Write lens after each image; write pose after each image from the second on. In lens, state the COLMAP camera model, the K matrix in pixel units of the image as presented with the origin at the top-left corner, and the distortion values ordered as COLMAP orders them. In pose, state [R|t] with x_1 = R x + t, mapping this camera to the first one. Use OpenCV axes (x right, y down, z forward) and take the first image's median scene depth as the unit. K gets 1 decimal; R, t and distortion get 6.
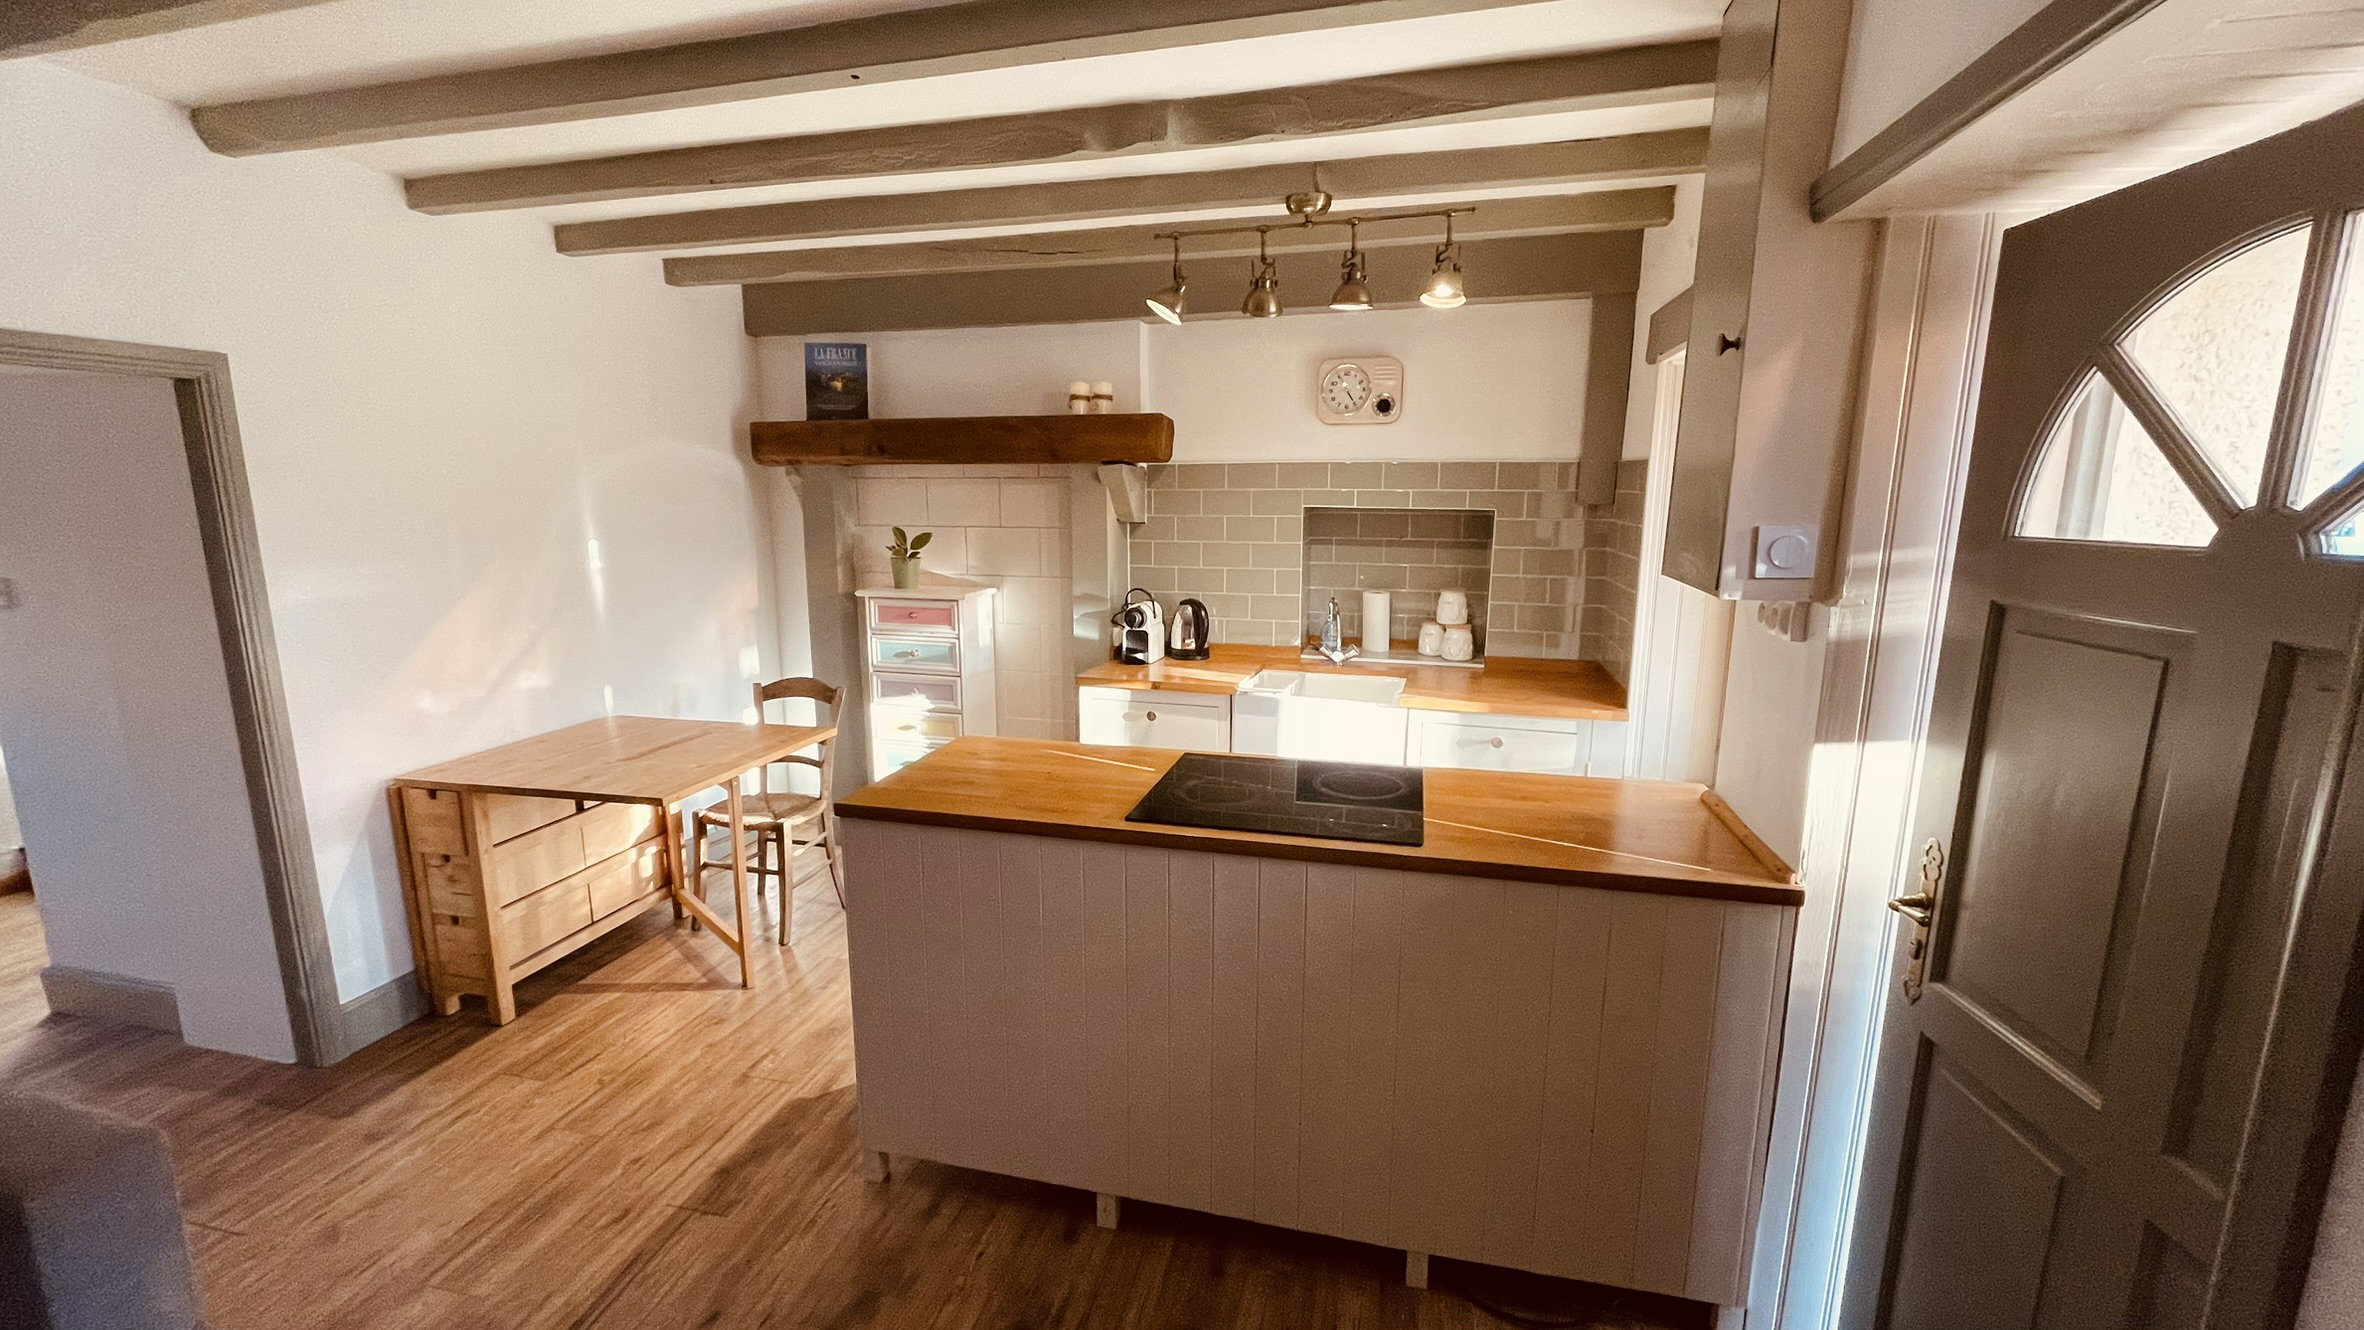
lens RADIAL K [[945.2, 0, 1170.9], [0, 945.2, 663.2], [0, 0, 1]] dist [-0.003281, -0.000322]
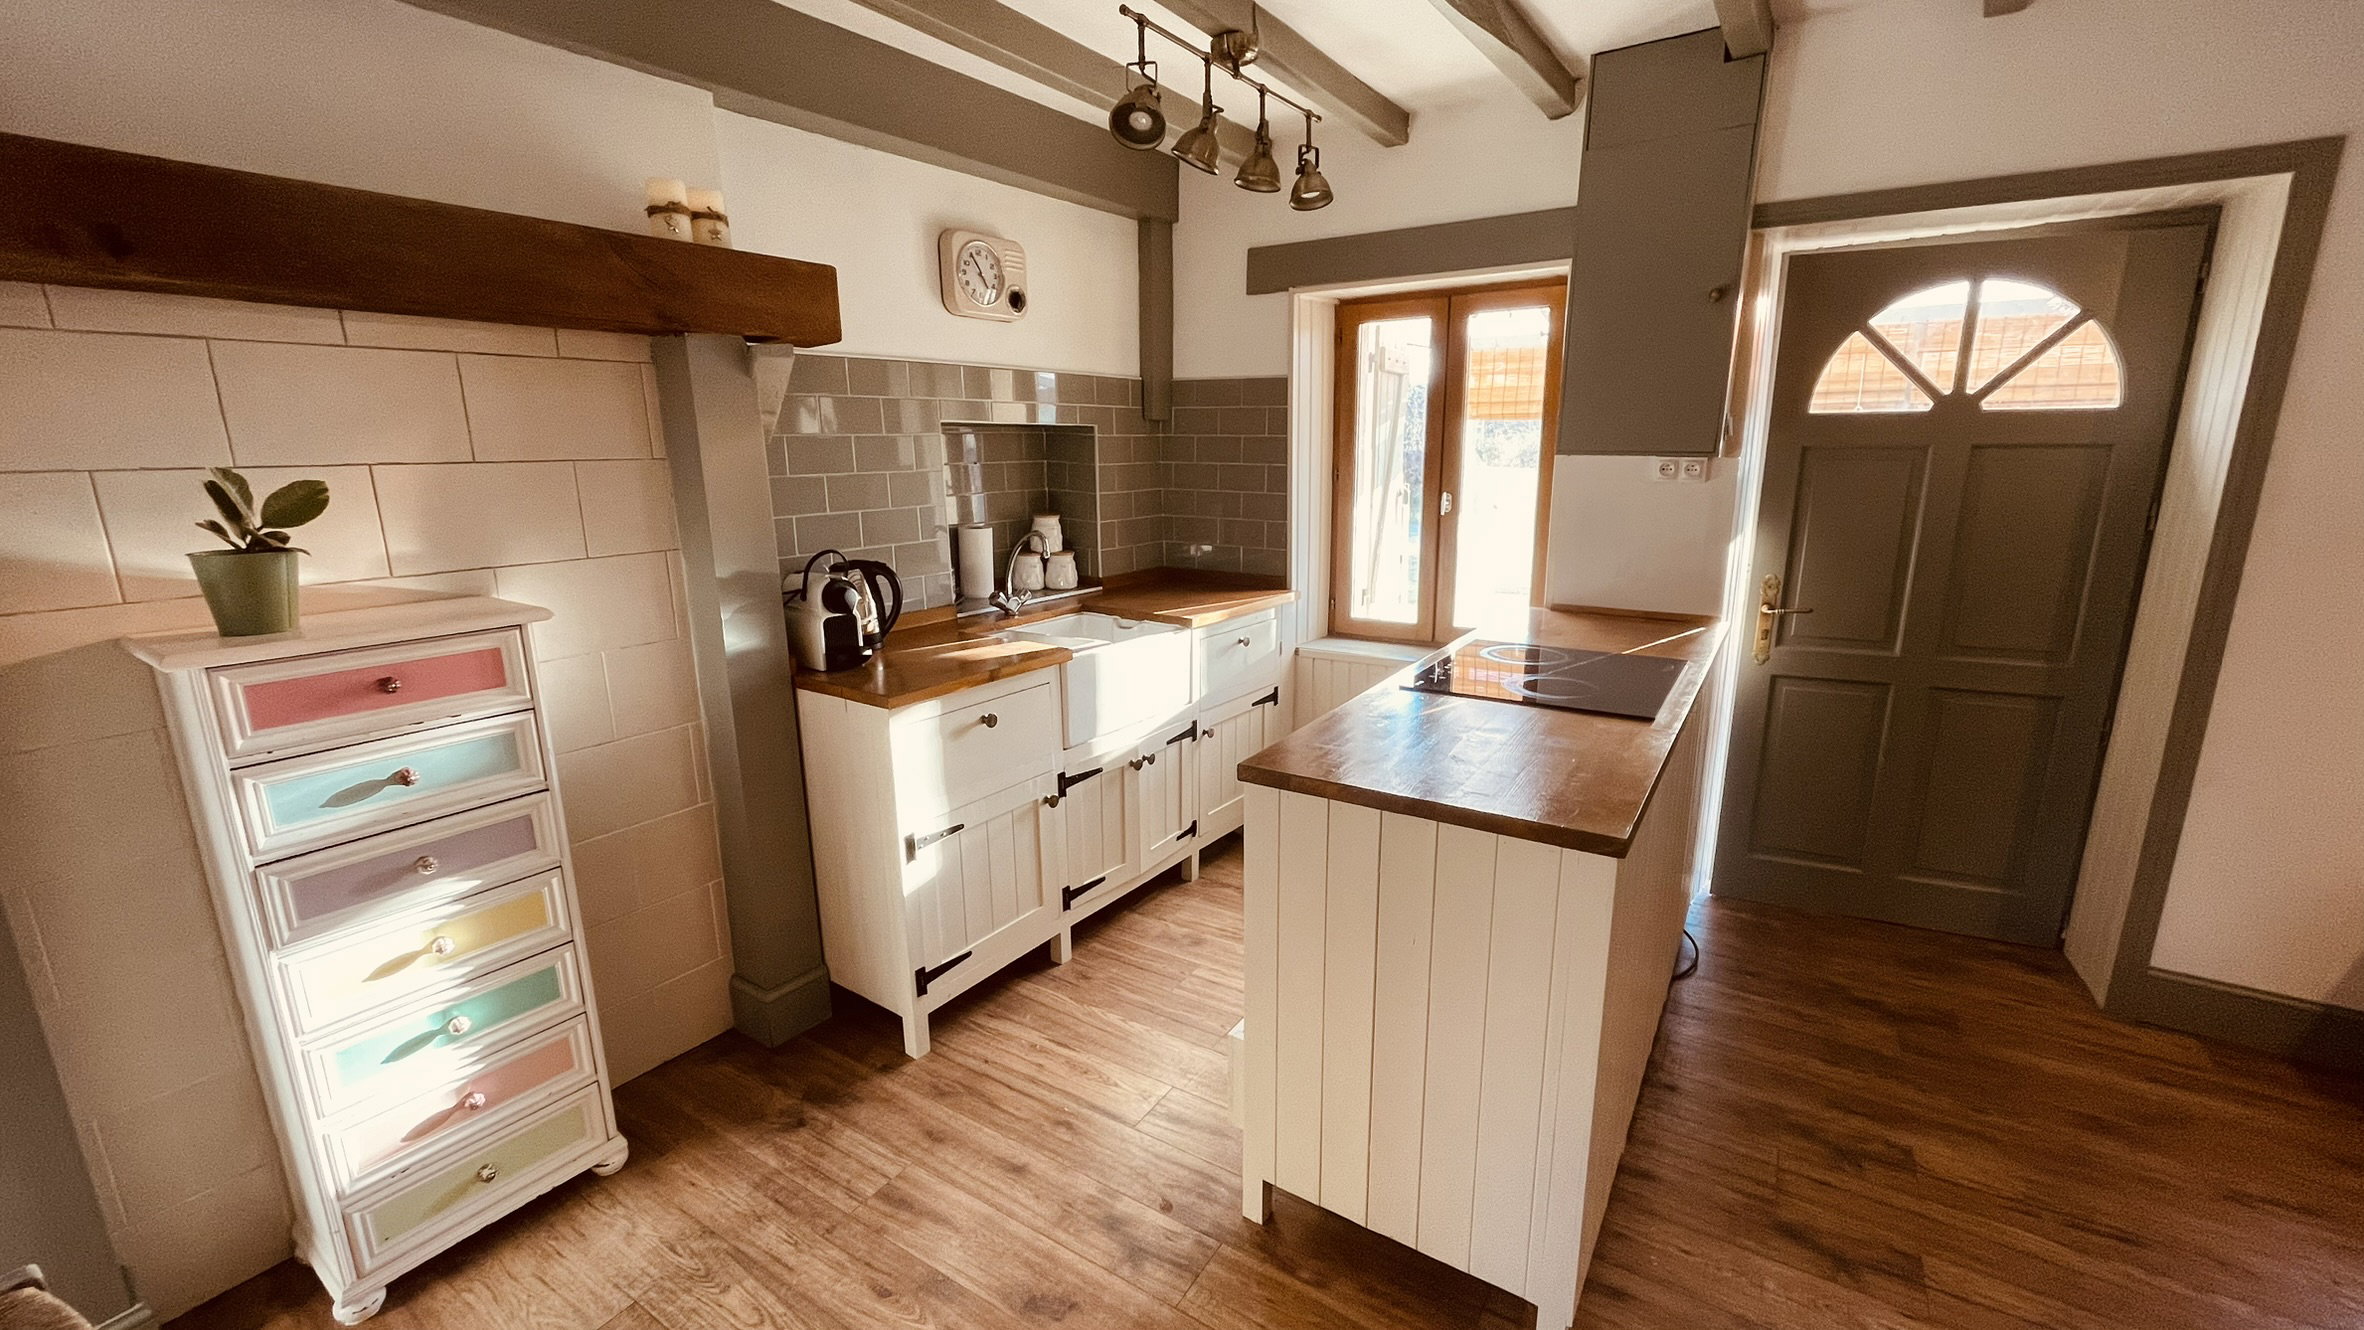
lens RADIAL K [[945.2, 0, 1186.0], [0, 945.2, 657.3], [0, 0, 1]] dist [-0.003281, -0.000322]
pose [[0.325169, -0.217017, 0.920418, -0.557690], [0.178255, 0.969930, 0.165716, -0.073550], [-0.928703, 0.110183, 0.354076, 0.579093]]
